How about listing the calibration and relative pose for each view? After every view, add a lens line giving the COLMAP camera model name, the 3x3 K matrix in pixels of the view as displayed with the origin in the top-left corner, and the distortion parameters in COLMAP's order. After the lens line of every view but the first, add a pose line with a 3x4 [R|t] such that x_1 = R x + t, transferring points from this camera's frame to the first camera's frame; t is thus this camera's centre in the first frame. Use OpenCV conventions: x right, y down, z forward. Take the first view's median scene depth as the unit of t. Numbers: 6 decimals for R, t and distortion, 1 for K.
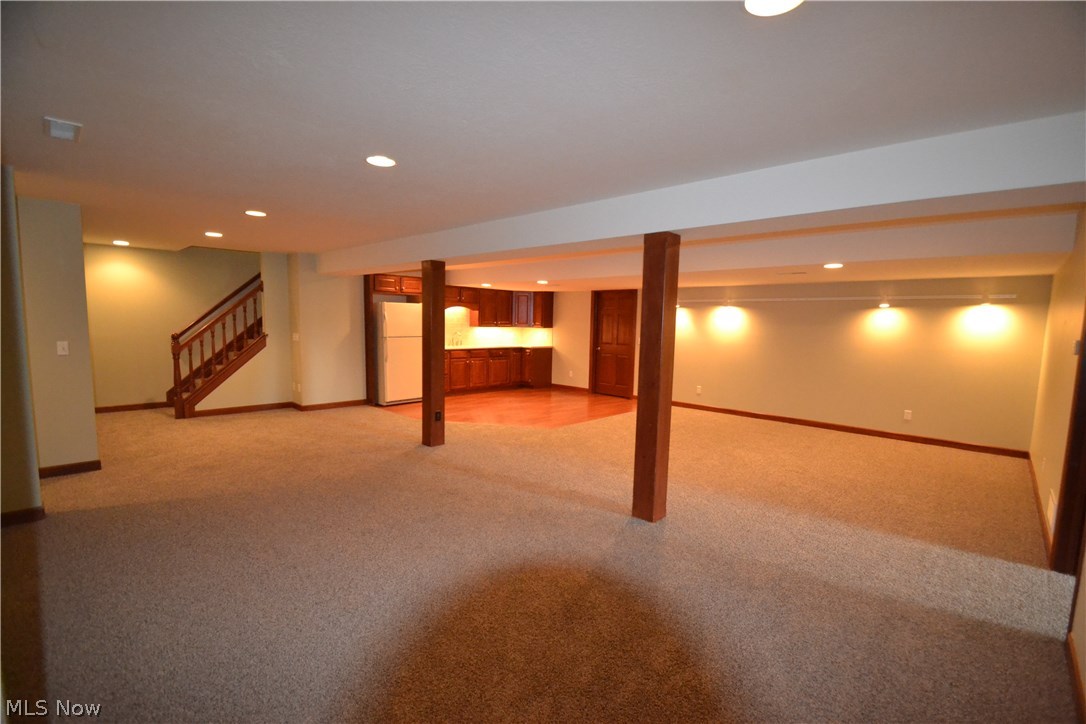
lens RADIAL K [[482.9, 0, 546.4], [0, 482.9, 363.8], [0, 0, 1]] dist [-0.001000, -0.007064]
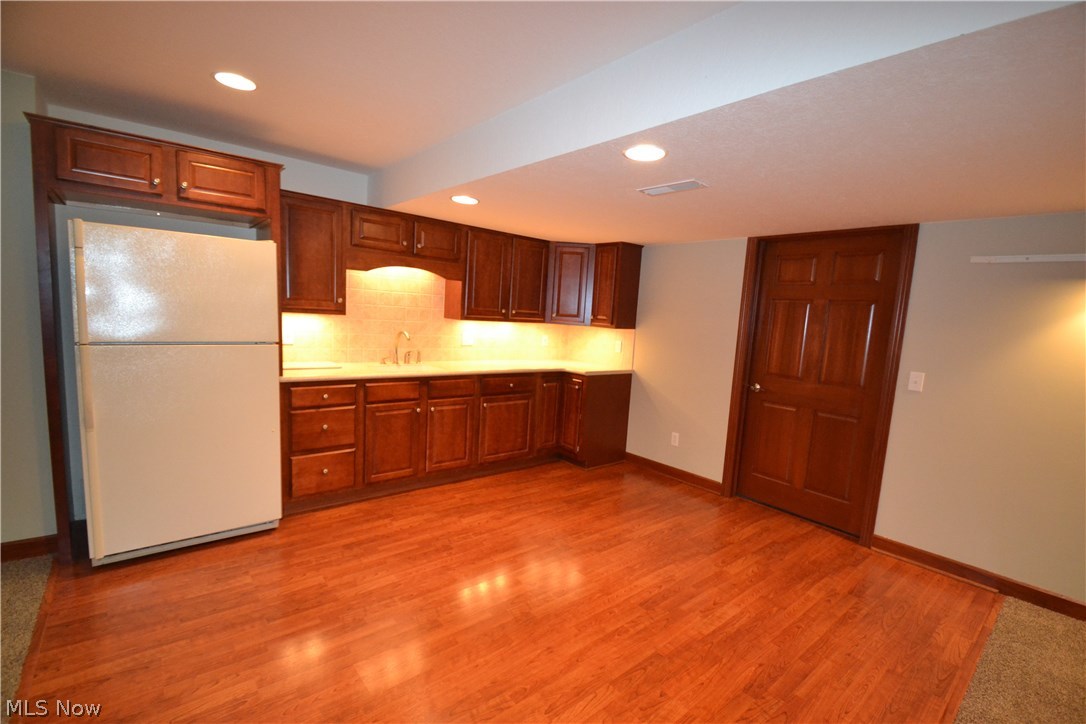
lens RADIAL K [[482.9, 0, 540.4], [0, 482.9, 371.1], [0, 0, 1]] dist [-0.001000, -0.007064]
pose [[0.991932, 0.047130, -0.117687, -0.020686], [-0.045015, 0.998775, 0.020562, -0.043253], [0.118512, -0.015098, 0.992838, 0.577604]]
